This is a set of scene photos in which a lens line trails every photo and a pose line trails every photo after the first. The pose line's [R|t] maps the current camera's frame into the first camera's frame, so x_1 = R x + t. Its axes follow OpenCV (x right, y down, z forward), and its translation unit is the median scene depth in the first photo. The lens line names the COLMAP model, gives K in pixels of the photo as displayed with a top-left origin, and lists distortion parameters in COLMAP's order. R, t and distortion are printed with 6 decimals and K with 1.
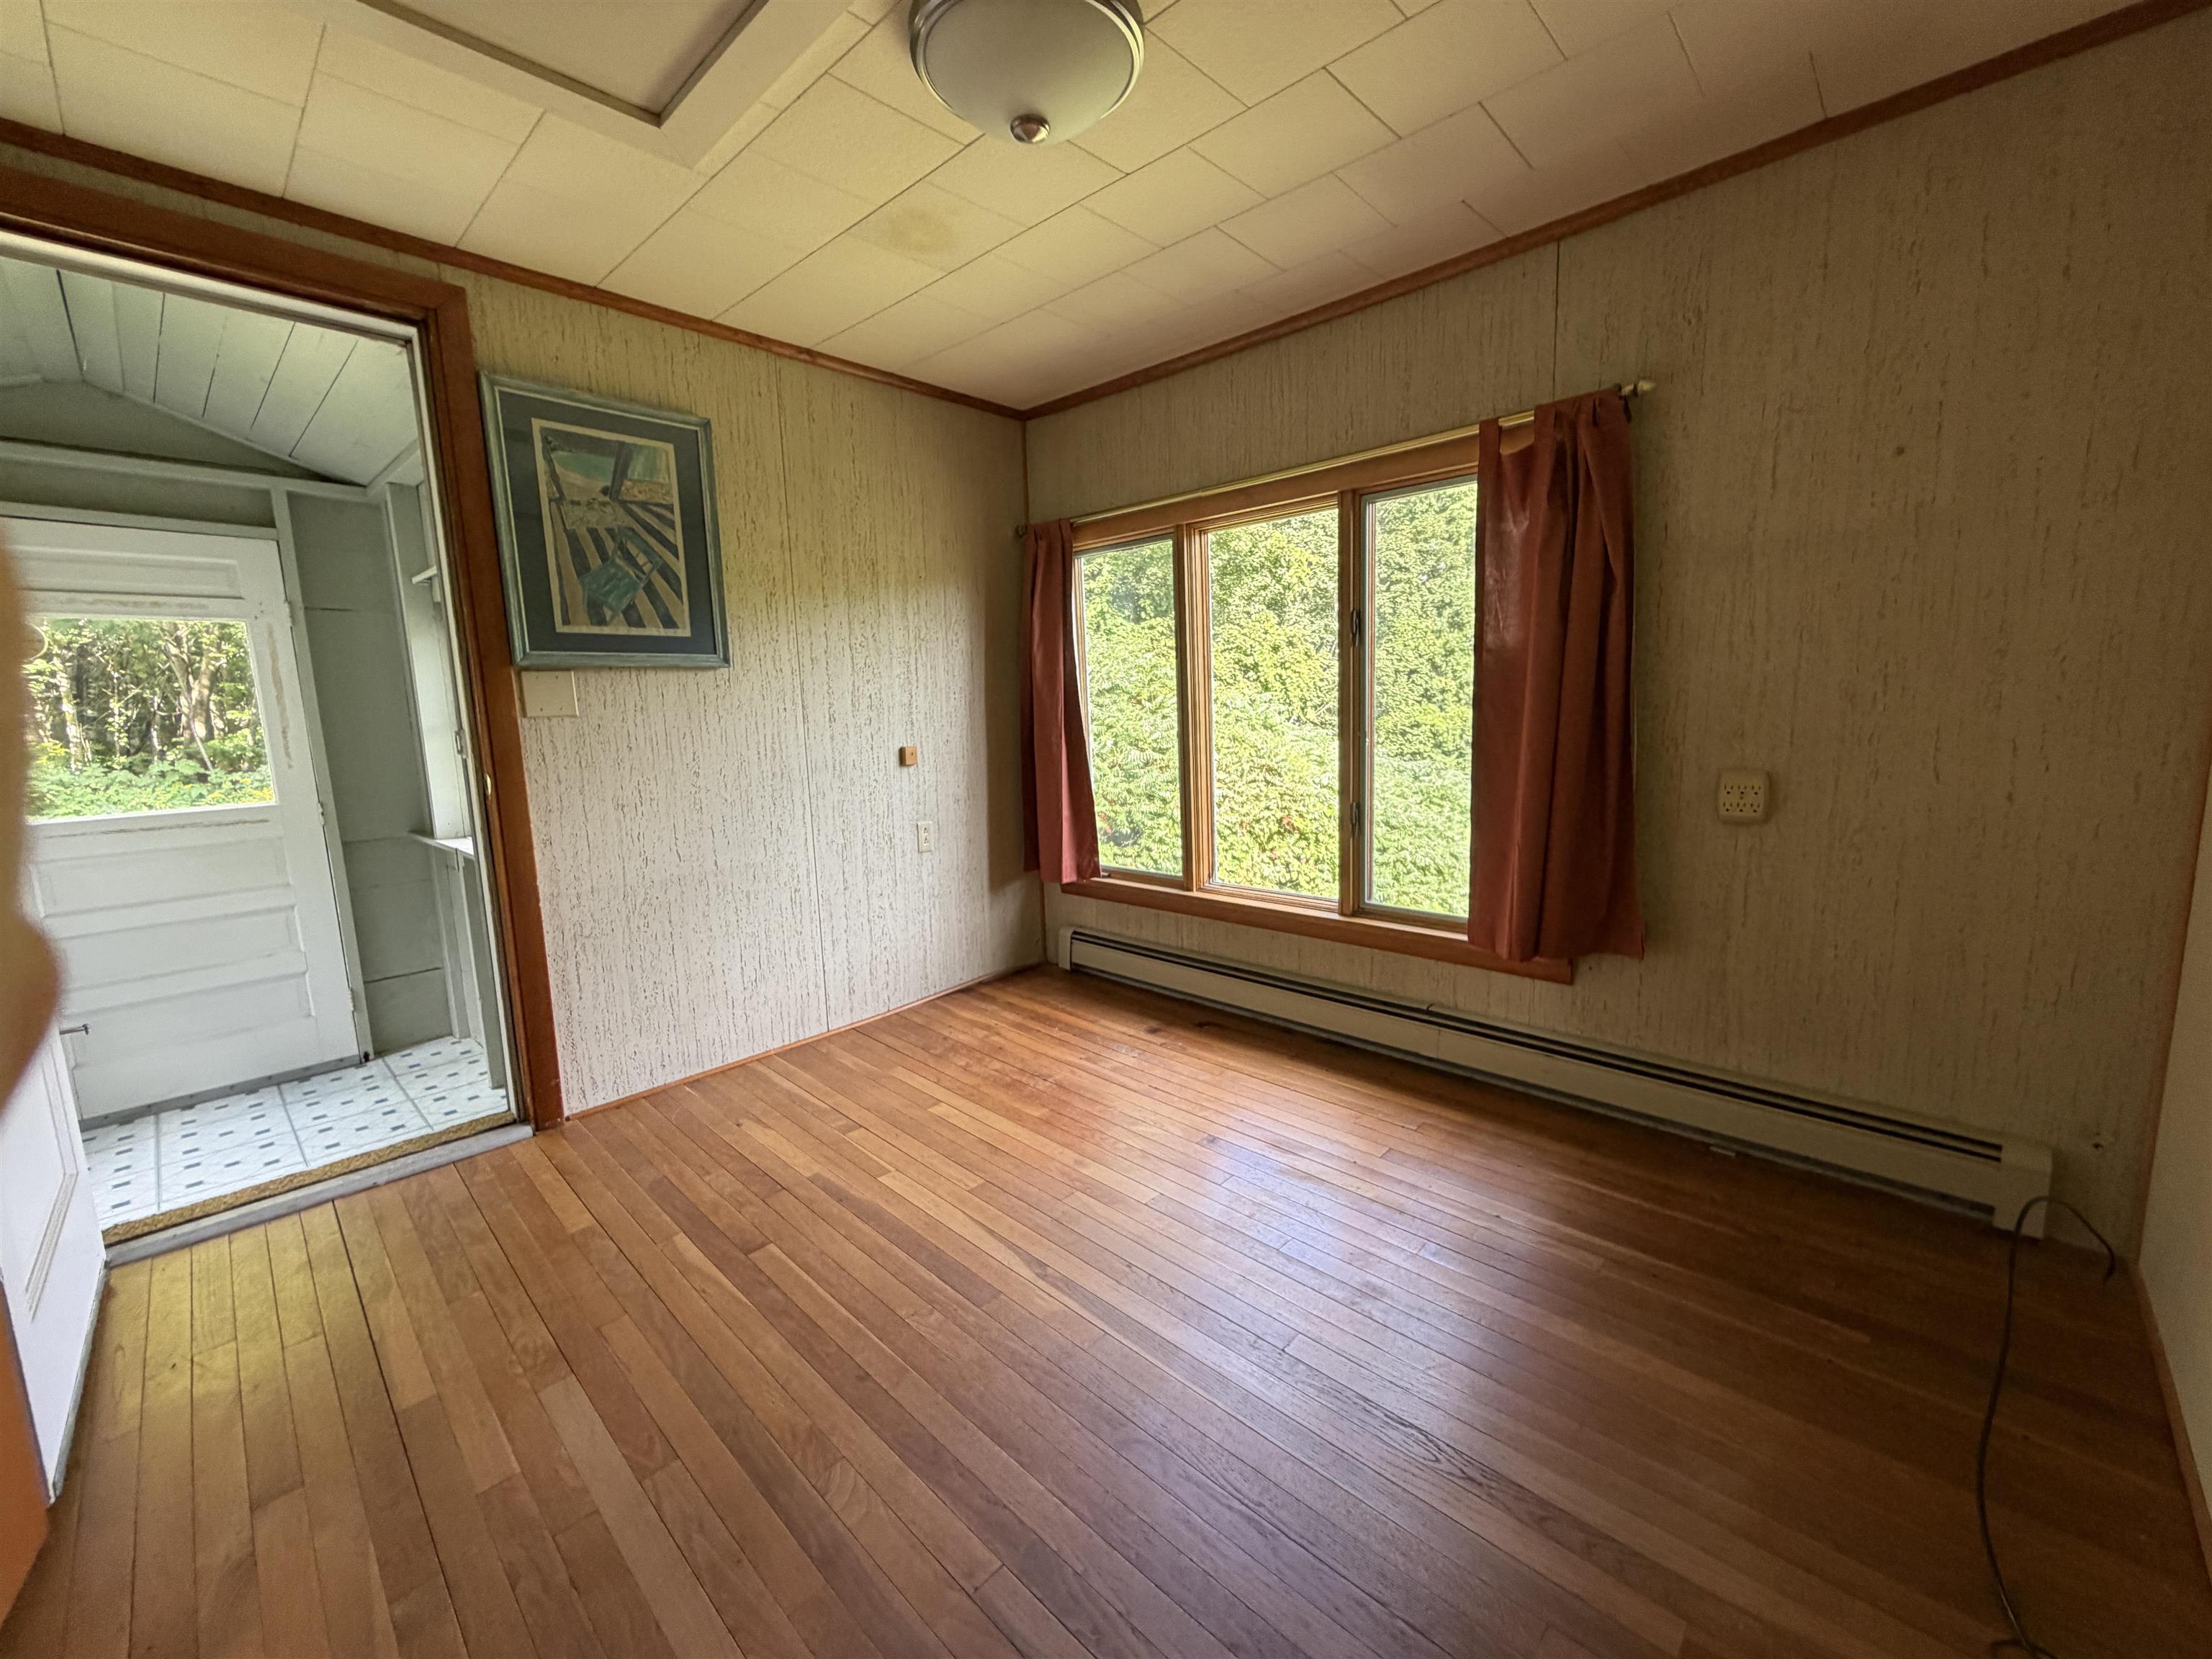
lens RADIAL K [[882.0, 0, 1095.4], [0, 882.0, 830.0], [0, 0, 1]] dist [-0.000010, 0.000941]
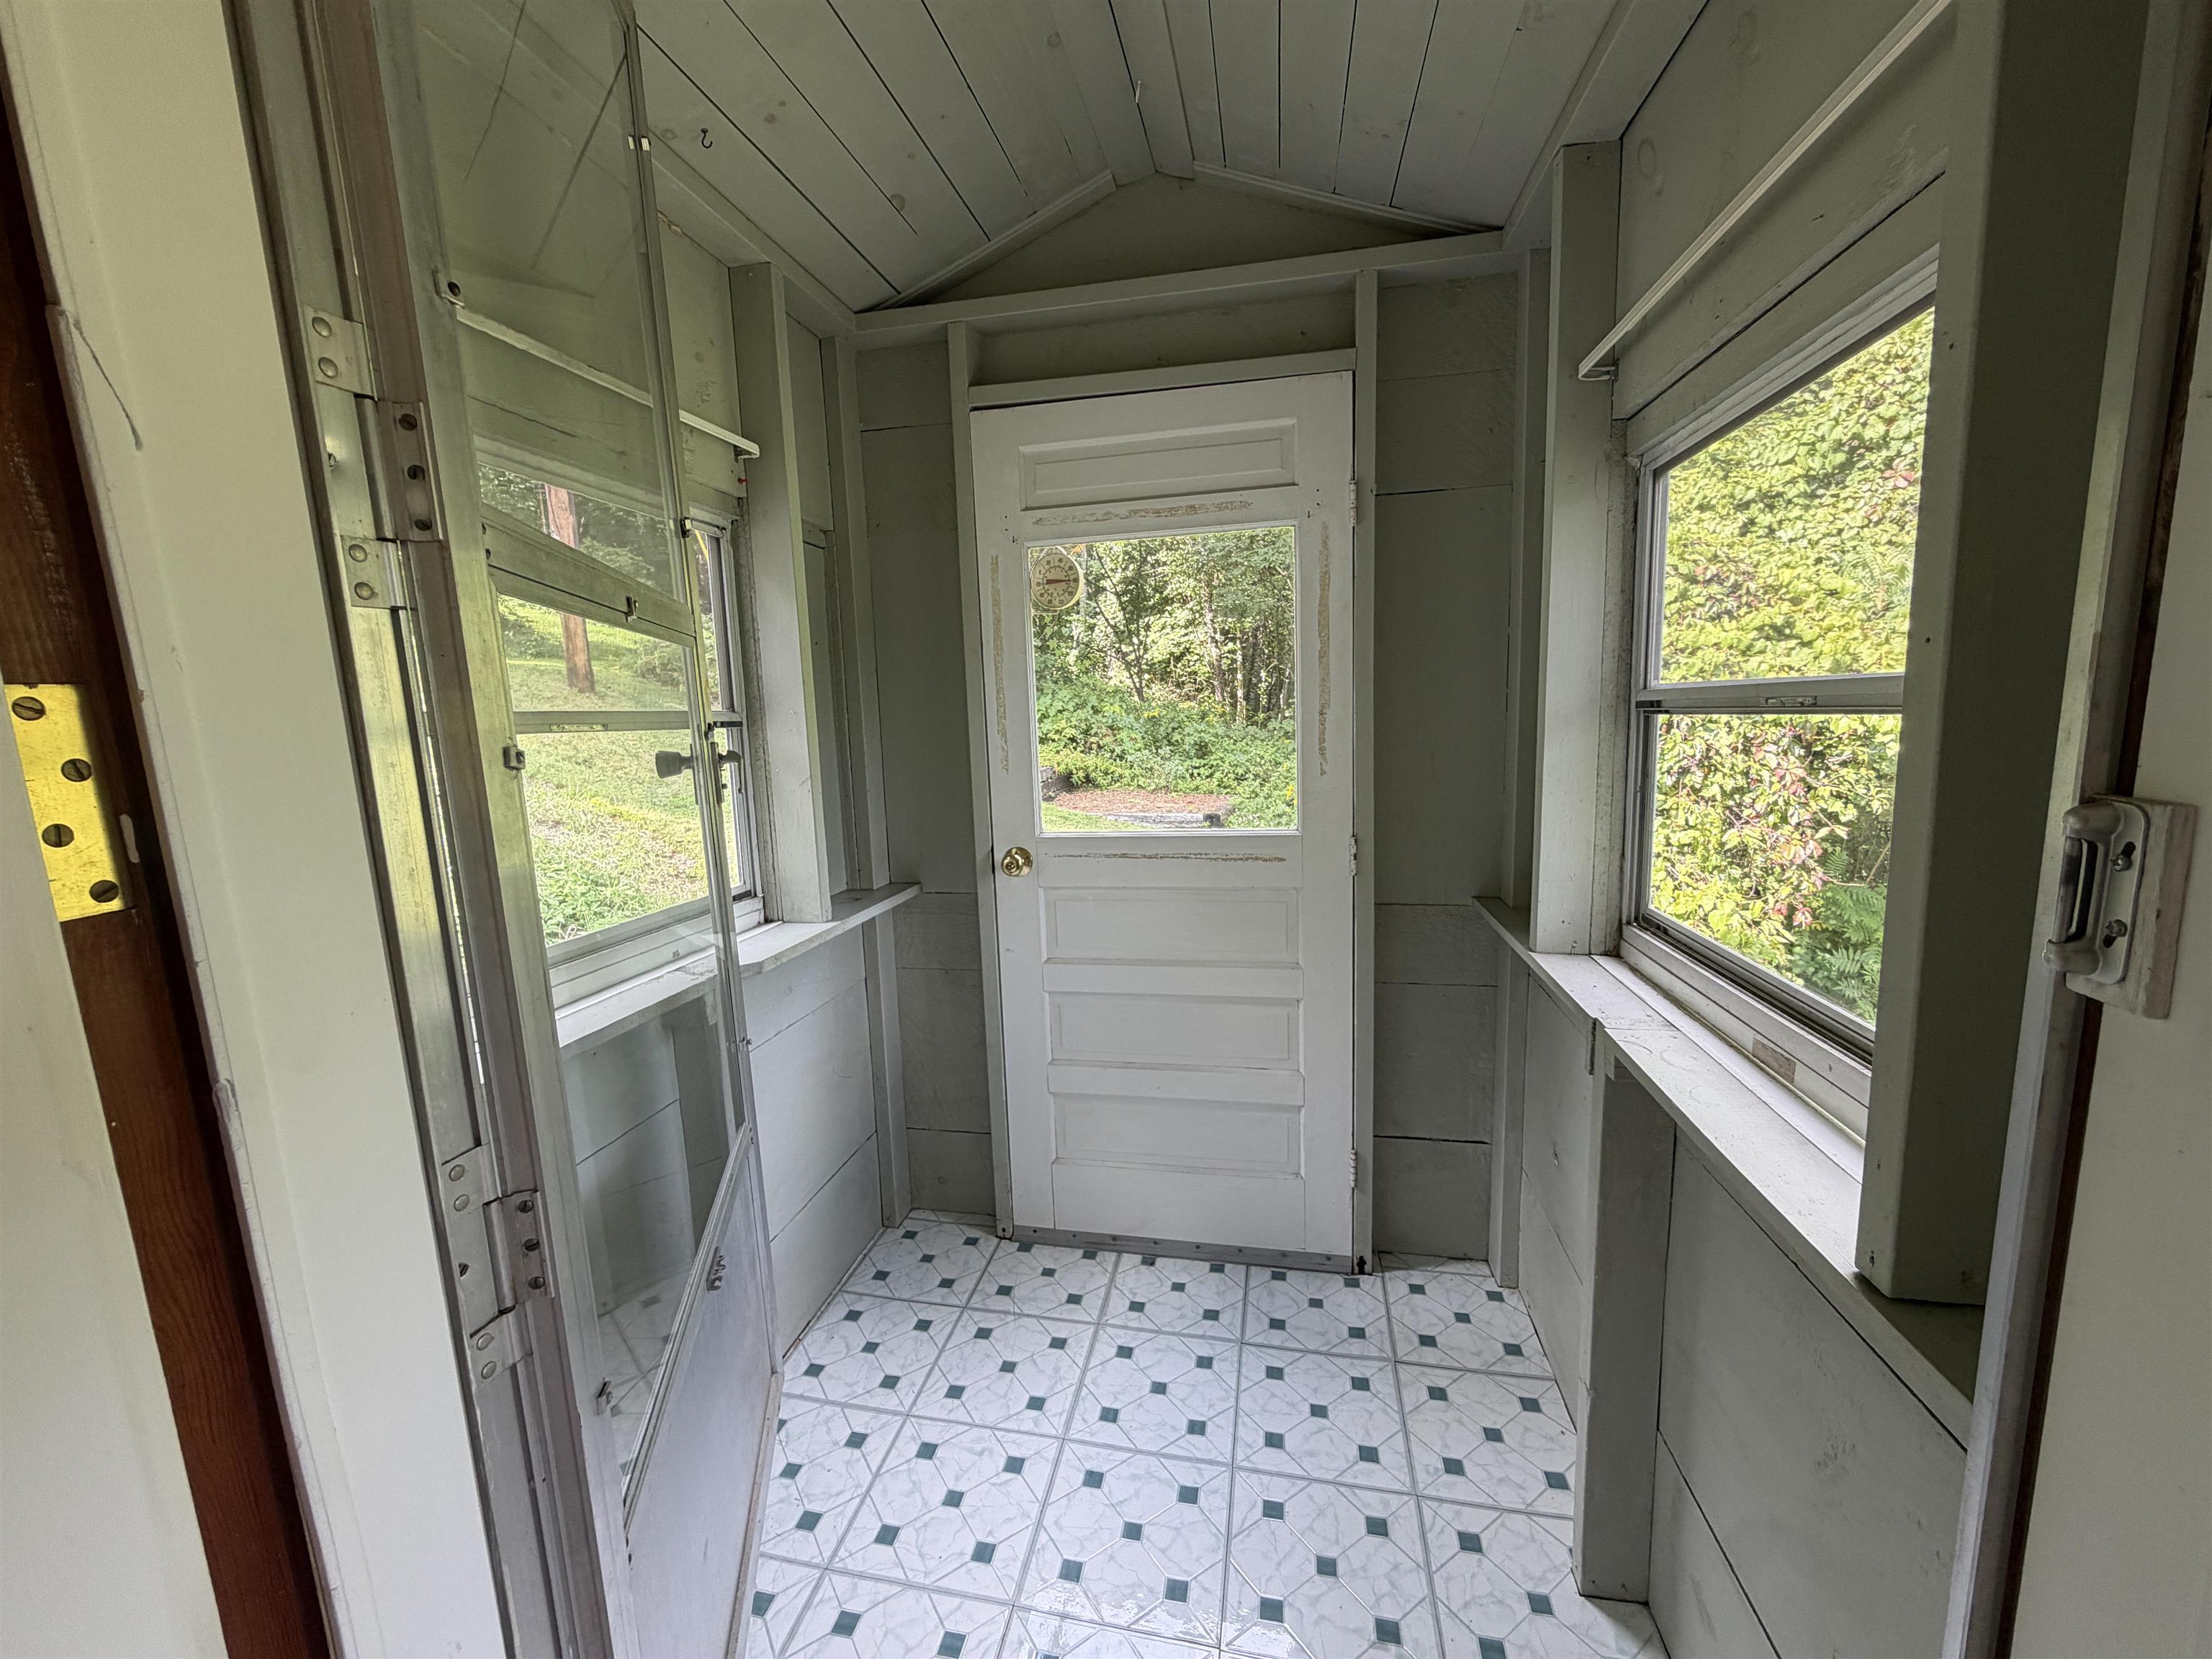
lens RADIAL K [[882.0, 0, 1101.8], [0, 882.0, 831.6], [0, 0, 1]] dist [-0.000010, 0.000941]
pose [[0.523327, 0.135551, -0.841281, -0.497907], [-0.098730, 0.990263, 0.098140, -0.076325], [0.846393, 0.031700, 0.531614, 0.574369]]
